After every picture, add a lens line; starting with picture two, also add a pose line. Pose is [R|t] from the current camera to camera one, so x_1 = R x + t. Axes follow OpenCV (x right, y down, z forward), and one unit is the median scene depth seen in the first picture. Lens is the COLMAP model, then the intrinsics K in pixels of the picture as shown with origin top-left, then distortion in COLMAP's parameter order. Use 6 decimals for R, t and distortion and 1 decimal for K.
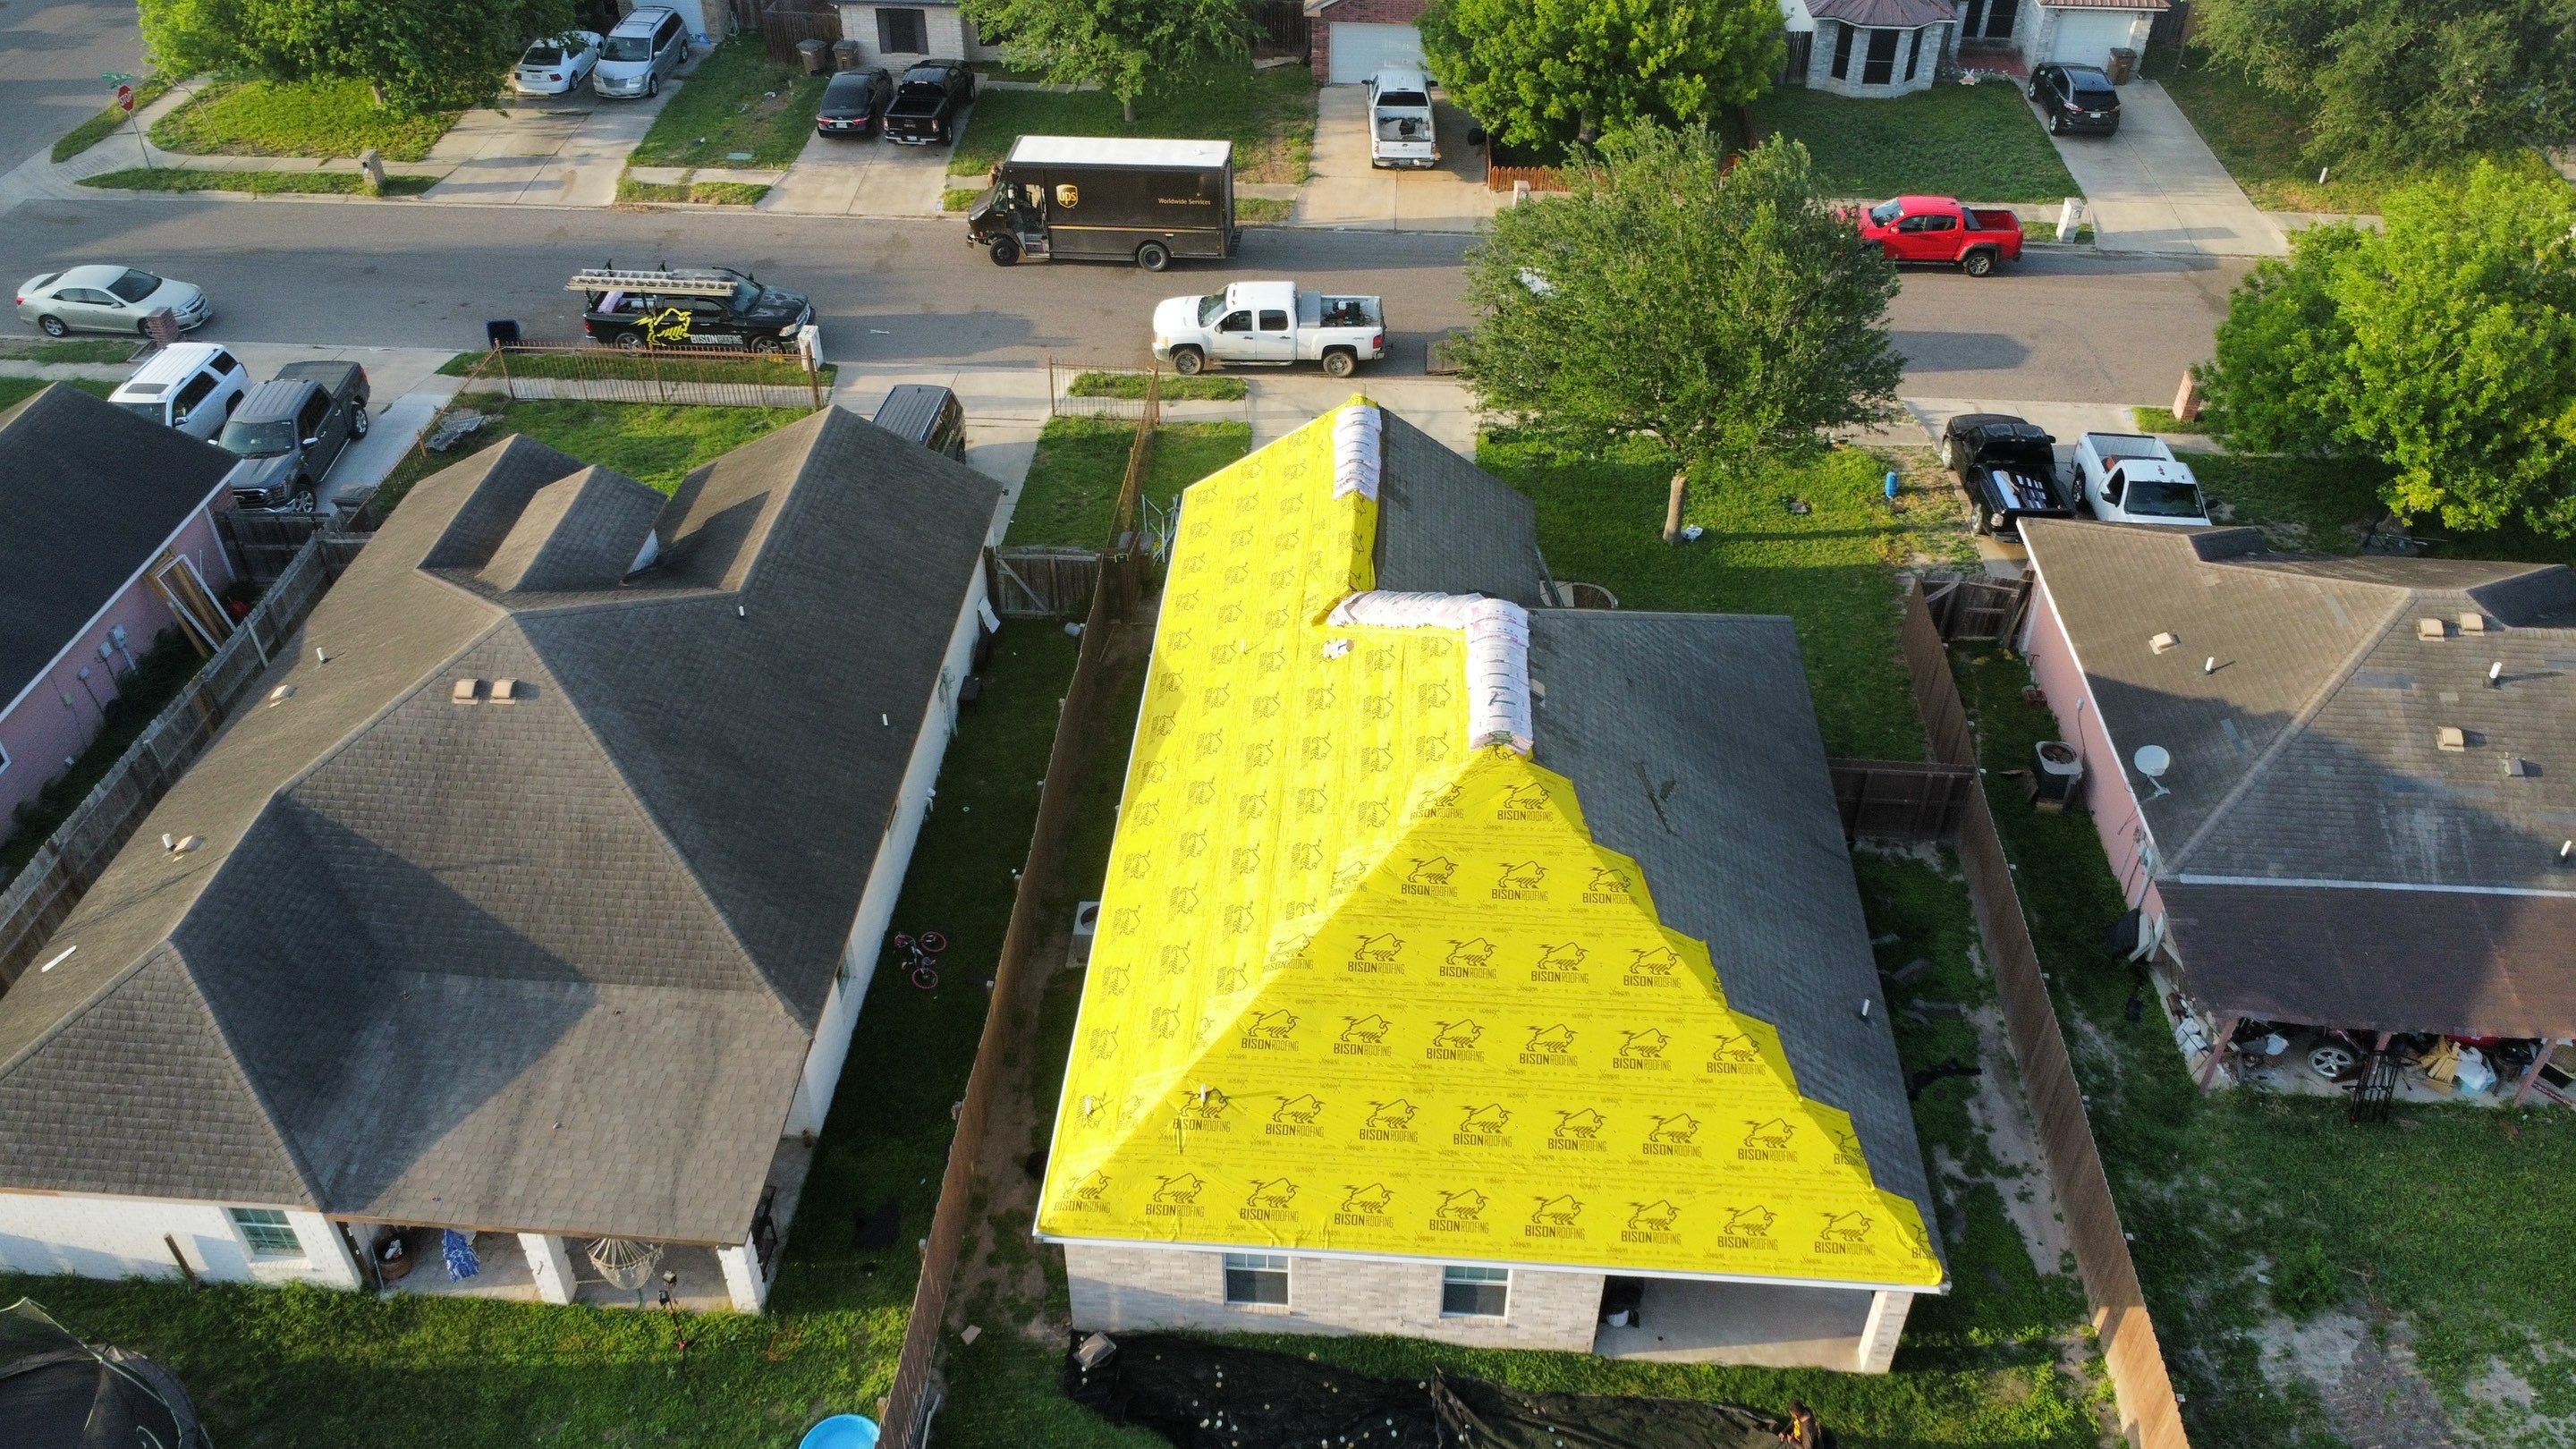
lens RADIAL K [[1943.1, 0, 1283.1], [0, 1943.1, 702.9], [0, 0, 1]] dist [-0.008261, 0.000461]
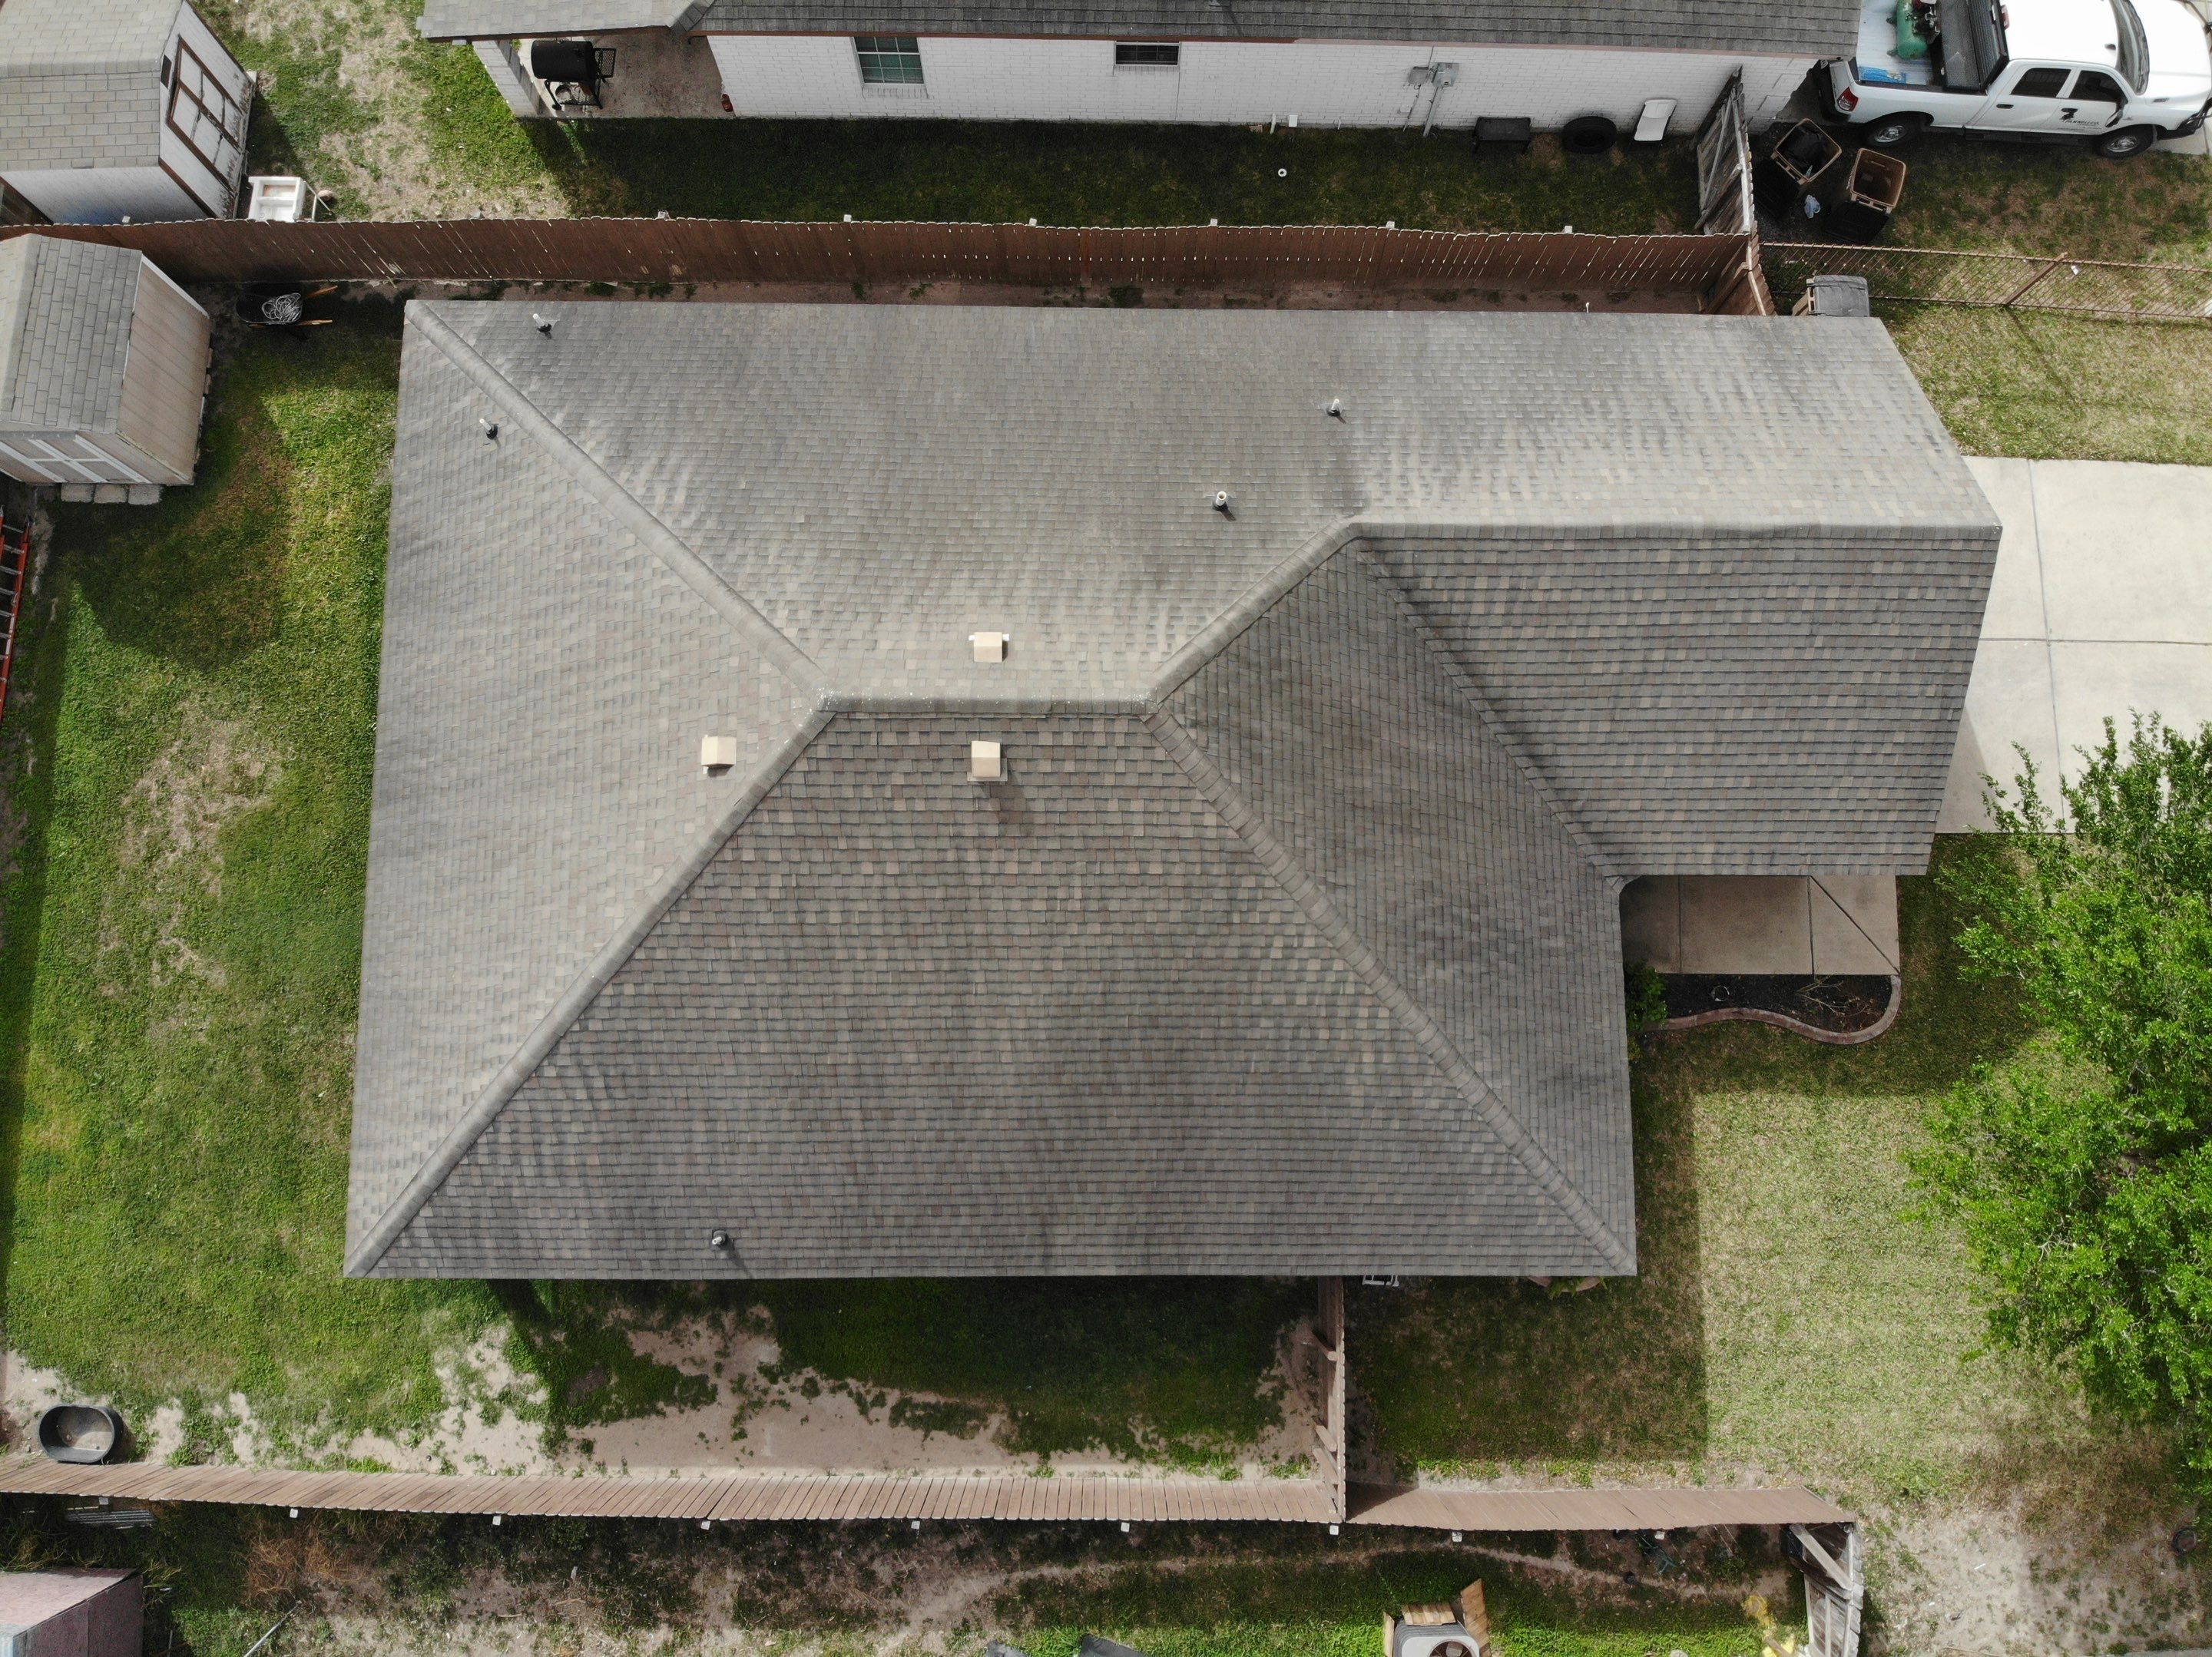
lens RADIAL K [[1627.0, 0, 1114.7], [0, 1627.0, 831.1], [0, 0, 1]] dist [0.050806, -0.156862]
pose [[0.067110, 0.988004, -0.139082, 0.211334], [-0.628885, 0.150107, 0.762871, -0.416293], [0.774597, 0.036270, 0.631415, 0.622514]]
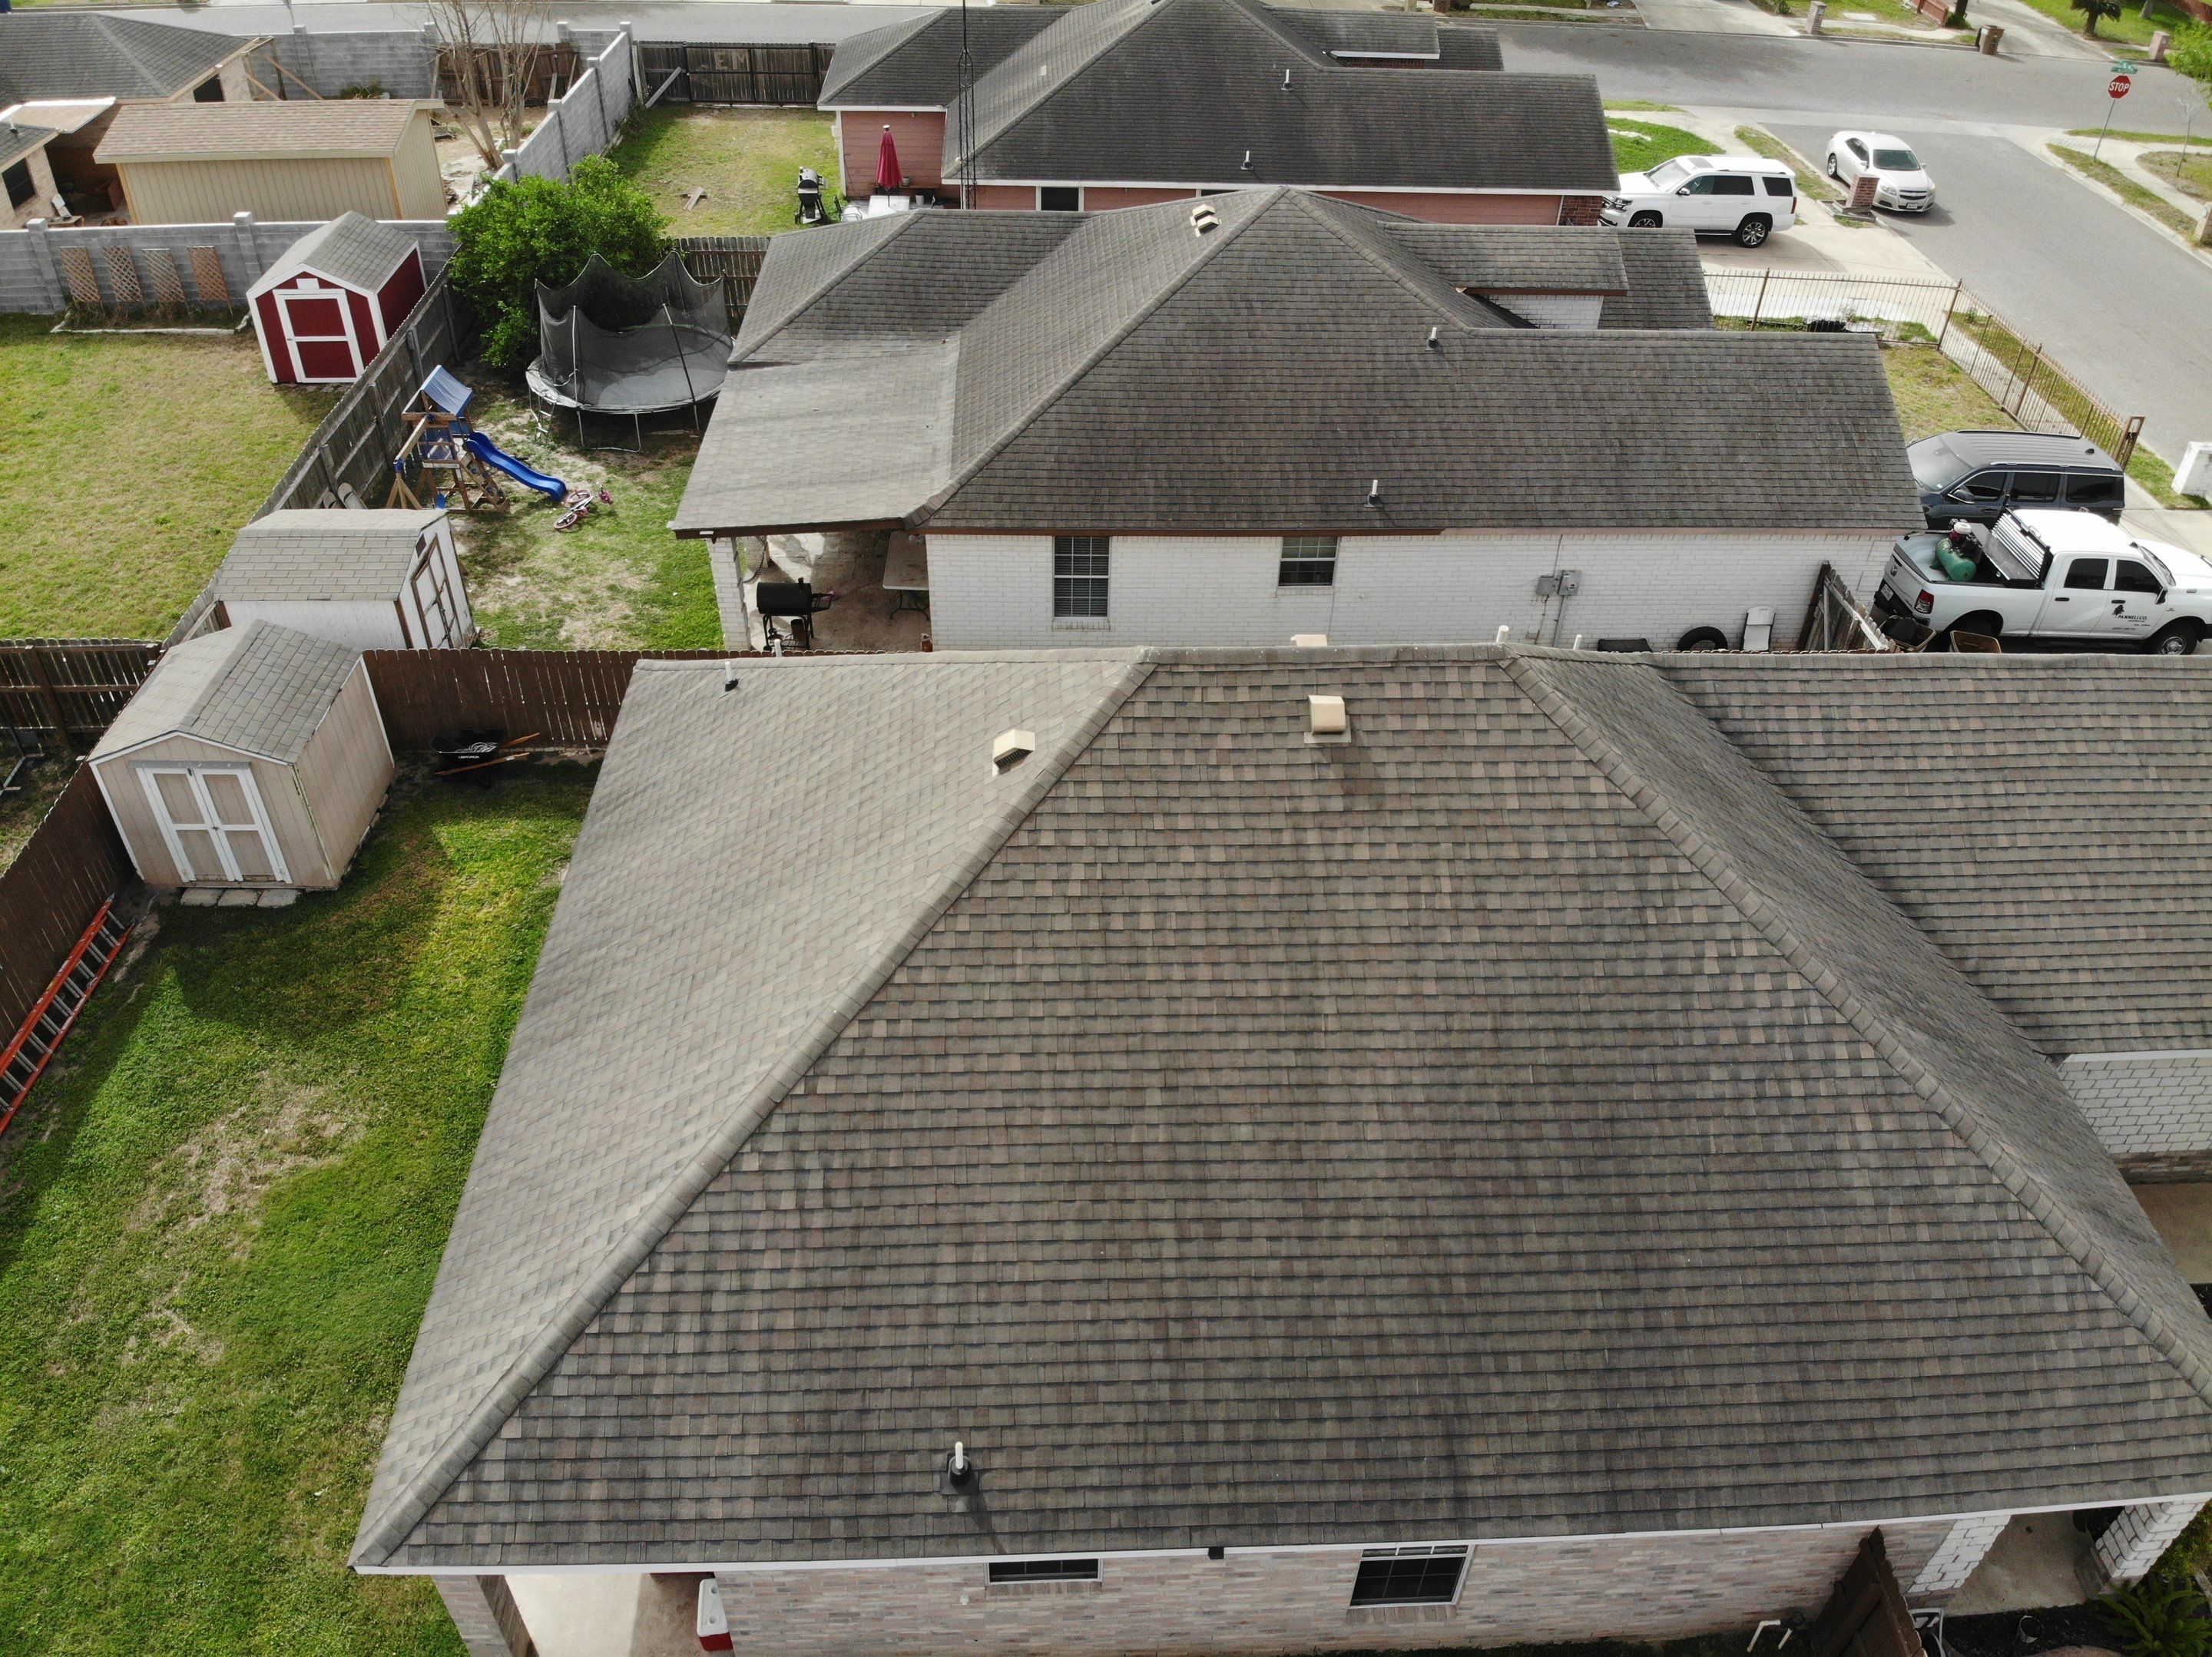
lens RADIAL K [[1627.0, 0, 1112.5], [0, 1627.0, 834.4], [0, 0, 1]] dist [0.050806, -0.156862]
pose [[0.116427, 0.623568, -0.773051, 0.470310], [-0.631160, 0.647424, 0.427176, -0.135910], [0.766865, 0.438183, 0.468949, 0.674448]]
